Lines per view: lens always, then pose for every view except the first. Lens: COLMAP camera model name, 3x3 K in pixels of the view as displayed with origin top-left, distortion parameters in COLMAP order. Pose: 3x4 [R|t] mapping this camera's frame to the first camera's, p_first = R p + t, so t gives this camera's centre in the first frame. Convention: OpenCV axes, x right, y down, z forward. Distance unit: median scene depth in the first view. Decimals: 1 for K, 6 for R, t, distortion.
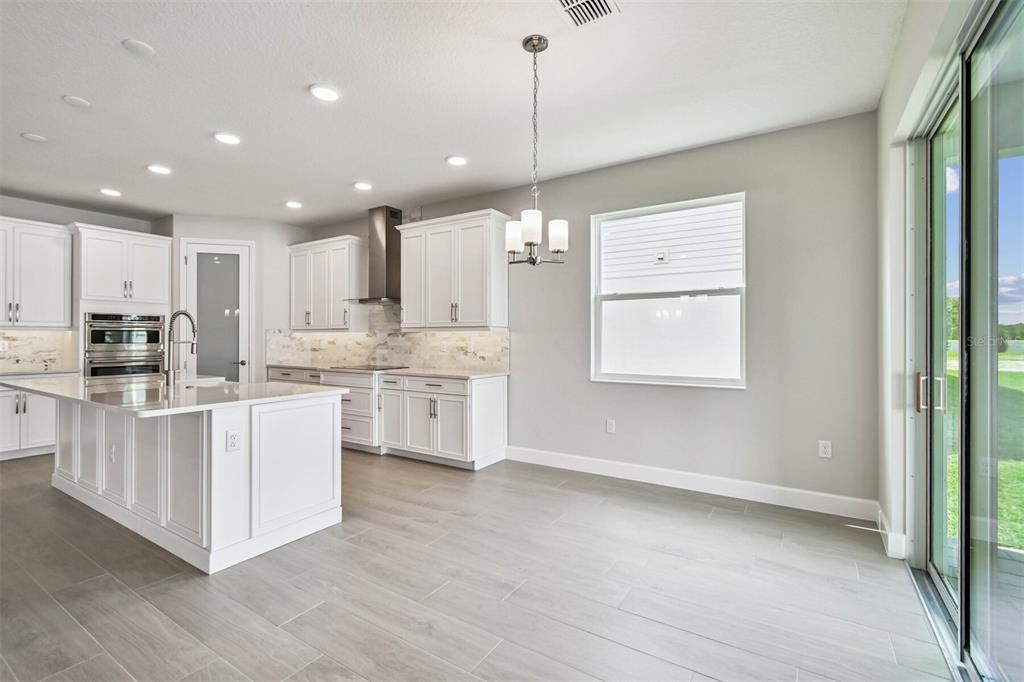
lens RADIAL K [[463.2, 0, 516.4], [0, 463.2, 337.6], [0, 0, 1]] dist [0.001509, -0.000220]
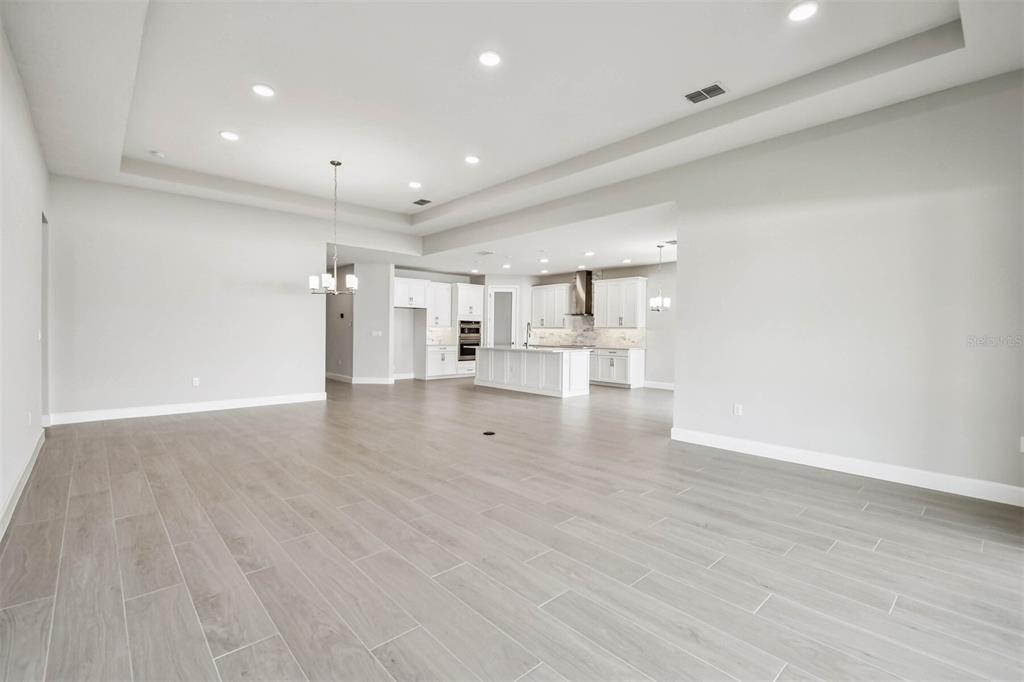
lens RADIAL K [[459.5, 0, 507.5], [0, 459.5, 334.2], [0, 0, 1]] dist [0.000986, -0.000236]
pose [[0.963734, 0.009575, -0.266692, -0.059988], [-0.008001, 0.999944, 0.006990, -0.001470], [0.266744, -0.004603, 0.963757, -1.168190]]
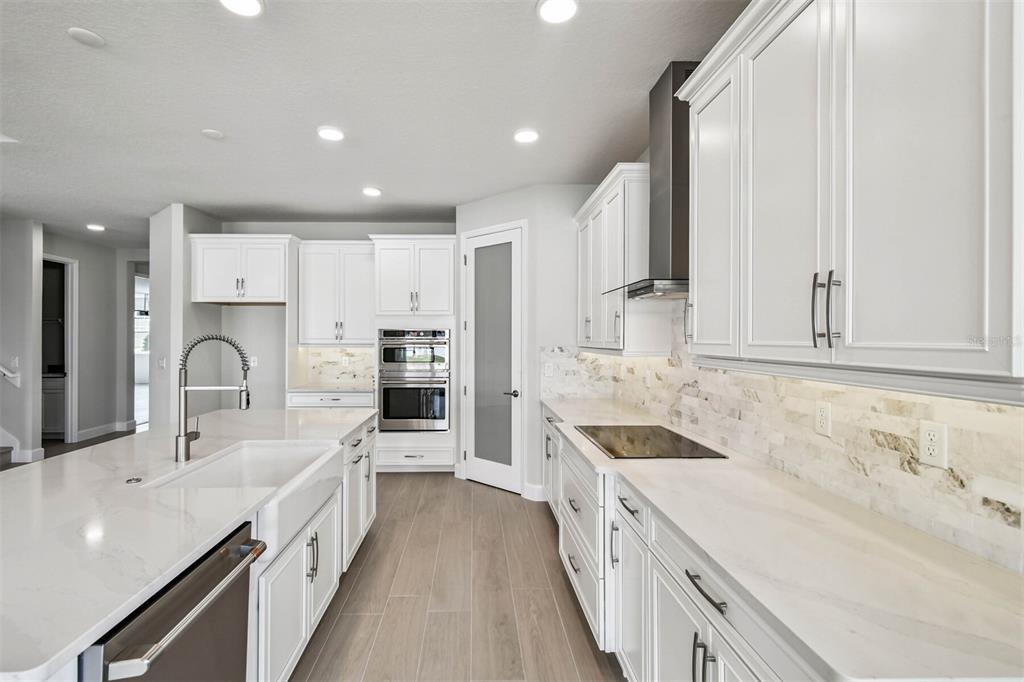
lens RADIAL K [[469.4, 0, 479.0], [0, 469.4, 338.0], [0, 0, 1]] dist [-0.000304, -0.000474]
pose [[0.549027, -0.001182, -0.835804, -0.022459], [0.000890, 0.999999, -0.000829, -0.033944], [0.835804, -0.000289, 0.549028, 0.629272]]
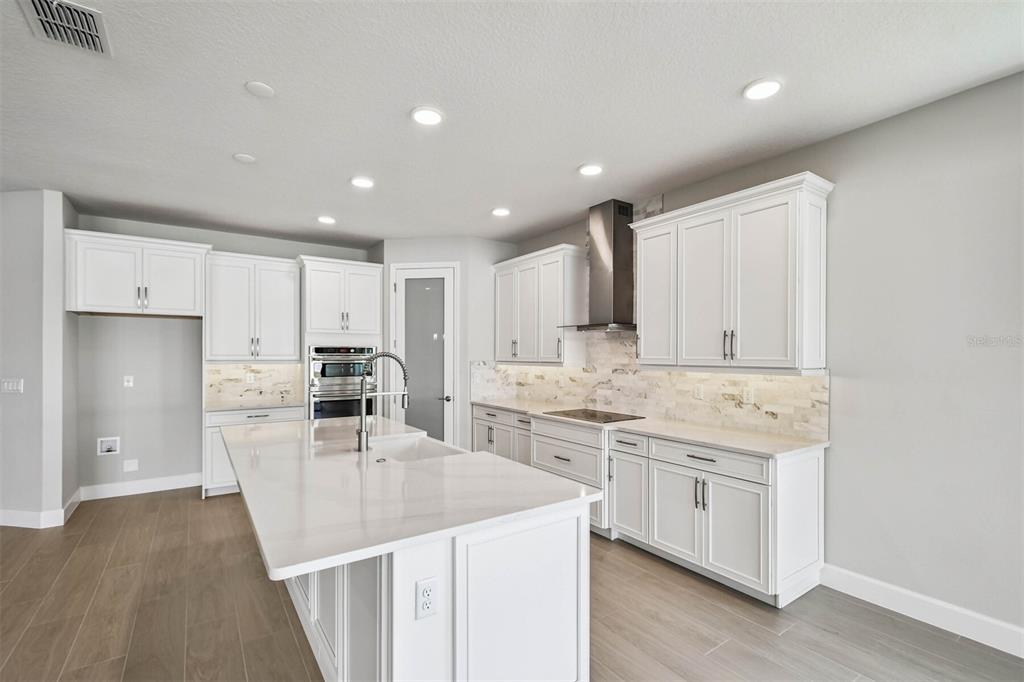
lens RADIAL K [[463.4, 0, 510.3], [0, 463.4, 355.8], [0, 0, 1]] dist [0.000633, -0.000174]
pose [[0.919572, 0.002583, -0.392913, -0.143065], [-0.000871, 0.999989, 0.004534, -0.036625], [0.392920, -0.003827, 0.919565, 0.252264]]
